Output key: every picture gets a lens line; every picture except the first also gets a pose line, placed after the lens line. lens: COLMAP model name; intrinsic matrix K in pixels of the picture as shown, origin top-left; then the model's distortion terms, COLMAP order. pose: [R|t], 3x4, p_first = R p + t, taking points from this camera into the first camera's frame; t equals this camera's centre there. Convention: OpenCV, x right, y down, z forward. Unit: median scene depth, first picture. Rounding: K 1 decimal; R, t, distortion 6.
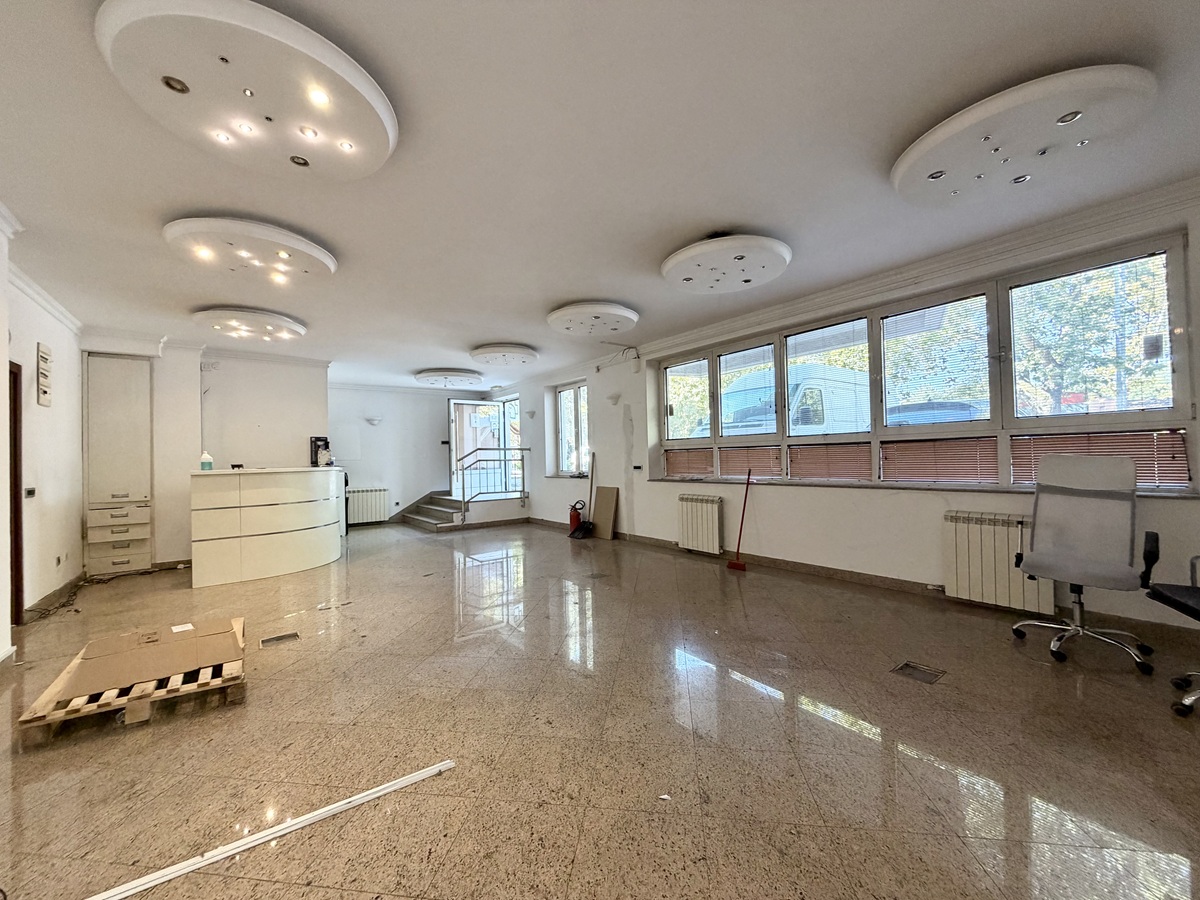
lens RADIAL K [[481.6, 0, 596.4], [0, 481.6, 451.7], [0, 0, 1]] dist [0.000327, -0.000067]
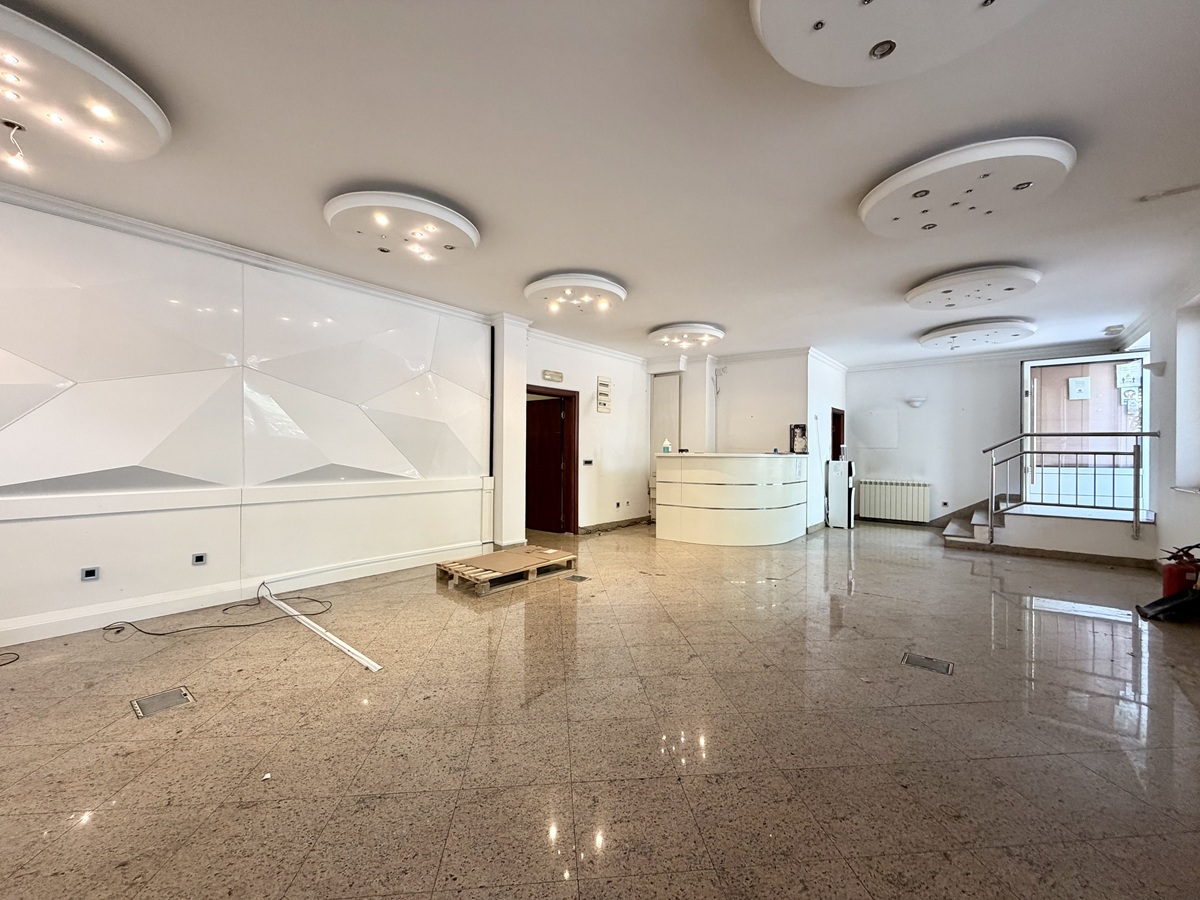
lens RADIAL K [[481.6, 0, 597.4], [0, 481.6, 450.4], [0, 0, 1]] dist [0.000327, -0.000067]
pose [[0.229848, 0.021912, -0.972980, 0.433930], [0.001665, 0.999736, 0.022908, 0.000208], [0.973225, -0.006885, 0.229751, 0.490421]]
